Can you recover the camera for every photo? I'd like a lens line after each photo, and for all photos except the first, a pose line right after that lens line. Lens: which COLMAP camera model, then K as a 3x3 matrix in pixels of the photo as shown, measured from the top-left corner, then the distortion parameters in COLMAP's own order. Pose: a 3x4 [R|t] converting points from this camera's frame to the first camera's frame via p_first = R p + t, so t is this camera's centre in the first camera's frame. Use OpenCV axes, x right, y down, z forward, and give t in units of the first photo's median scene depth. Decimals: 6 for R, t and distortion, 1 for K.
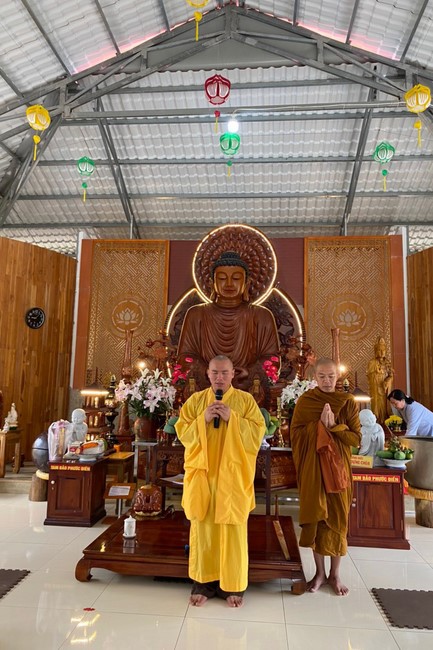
lens RADIAL K [[499.9, 0, 216.5], [0, 499.9, 325.0], [0, 0, 1]] dist [0.004343, -0.009179]
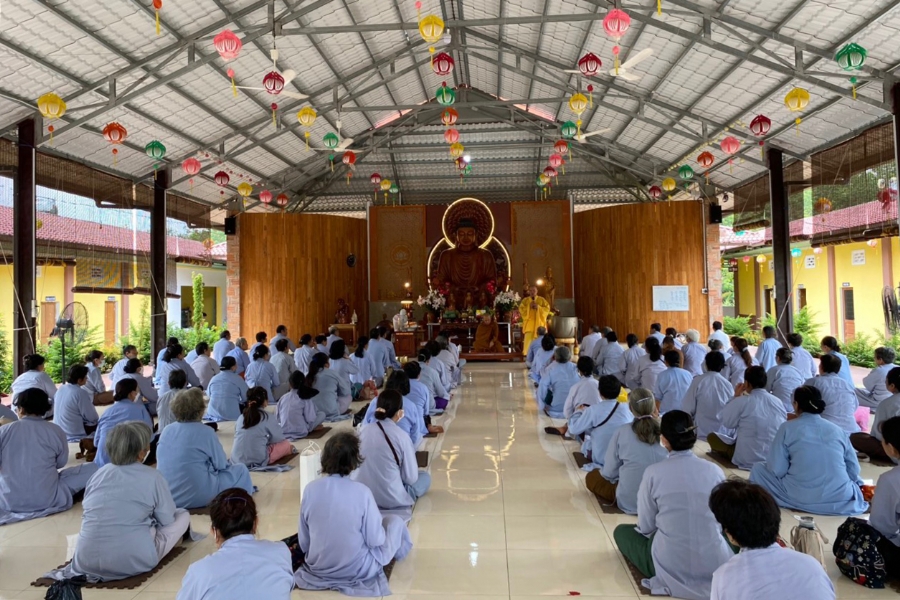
lens RADIAL K [[692.2, 0, 439.7], [0, 692.2, 263.6], [0, 0, 1]] dist [0.004343, -0.009179]
pose [[0.999216, -0.037184, 0.013589, -0.098392], [0.036060, 0.996515, 0.075223, -0.171218], [-0.016339, -0.074674, 0.997074, -1.351499]]
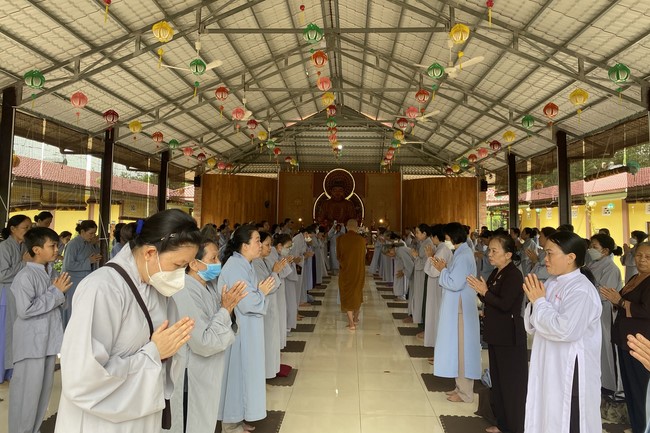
lens RADIAL K [[532.5, 0, 325.0], [0, 532.5, 202.2], [0, 0, 1]] dist [0.222207, -0.001794]
pose [[0.999341, -0.001403, 0.036273, -0.153641], [-0.001279, 0.997272, 0.073801, -0.249568], [-0.036277, -0.073799, 0.996613, -1.996905]]
